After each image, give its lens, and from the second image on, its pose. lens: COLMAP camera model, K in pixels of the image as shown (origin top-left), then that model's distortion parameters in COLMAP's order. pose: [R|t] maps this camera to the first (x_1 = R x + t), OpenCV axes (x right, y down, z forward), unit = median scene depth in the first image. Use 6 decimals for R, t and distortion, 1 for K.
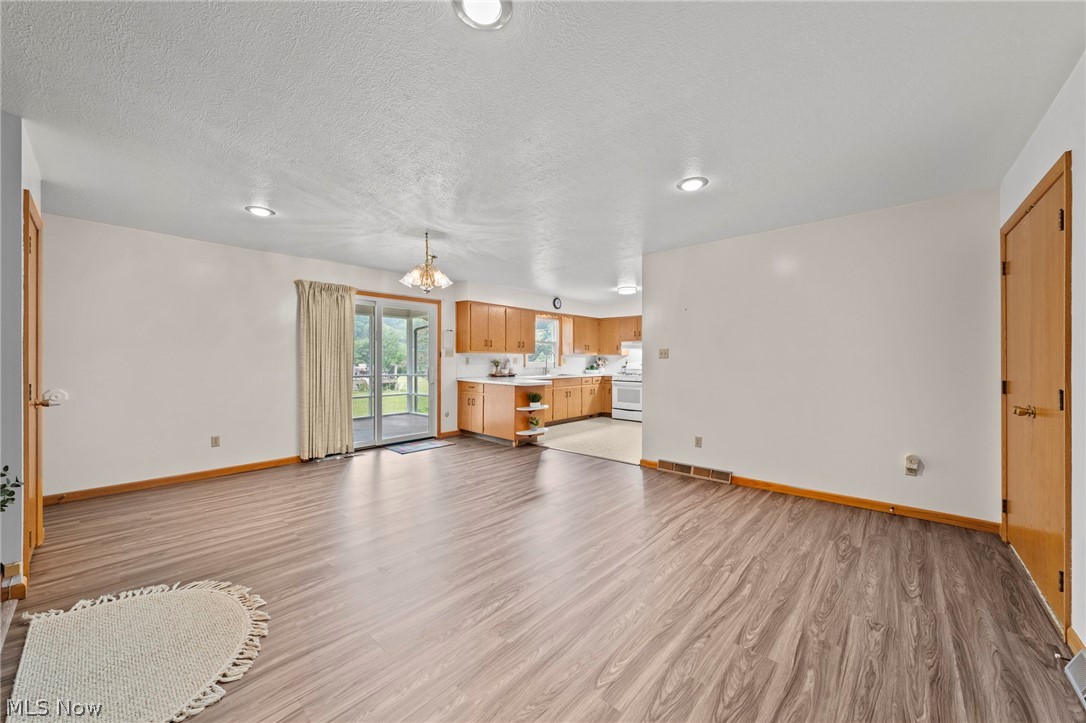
lens RADIAL K [[397.9, 0, 536.4], [0, 397.9, 358.6], [0, 0, 1]] dist [-0.003505, 0.000193]
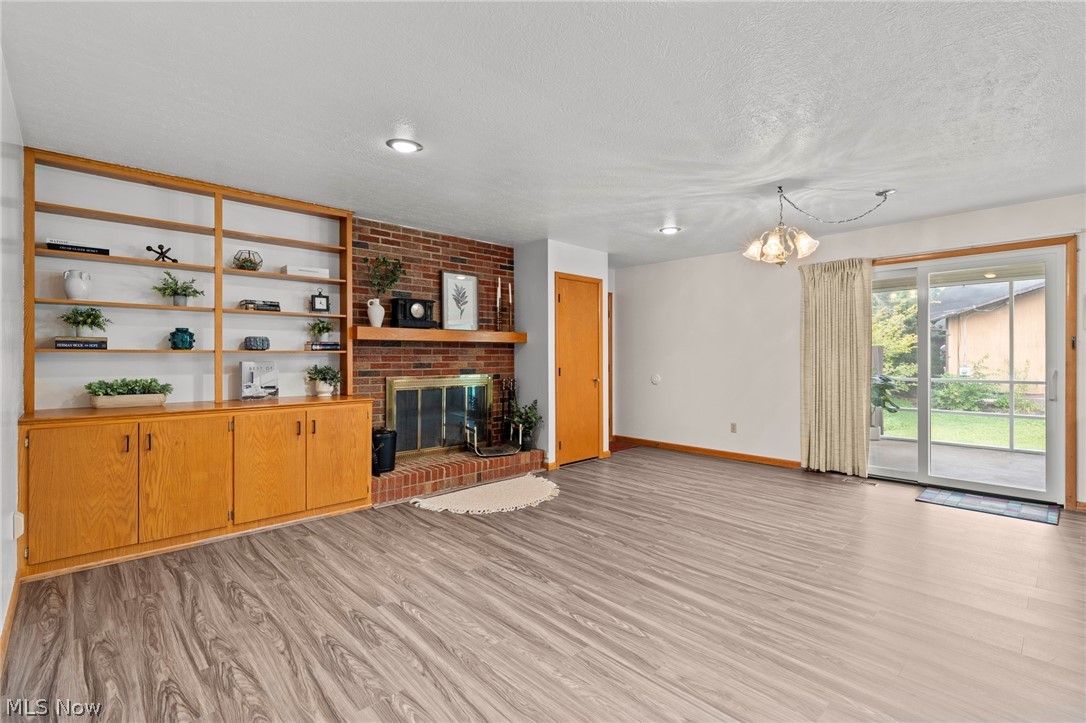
lens RADIAL K [[490.4, 0, 541.1], [0, 490.4, 355.9], [0, 0, 1]] dist [0.001110, -0.000054]
pose [[-0.070312, -0.000651, -0.997525, 0.668349], [0.005363, 0.999985, -0.001031, 0.003706], [0.997511, -0.005422, -0.070308, 0.601918]]
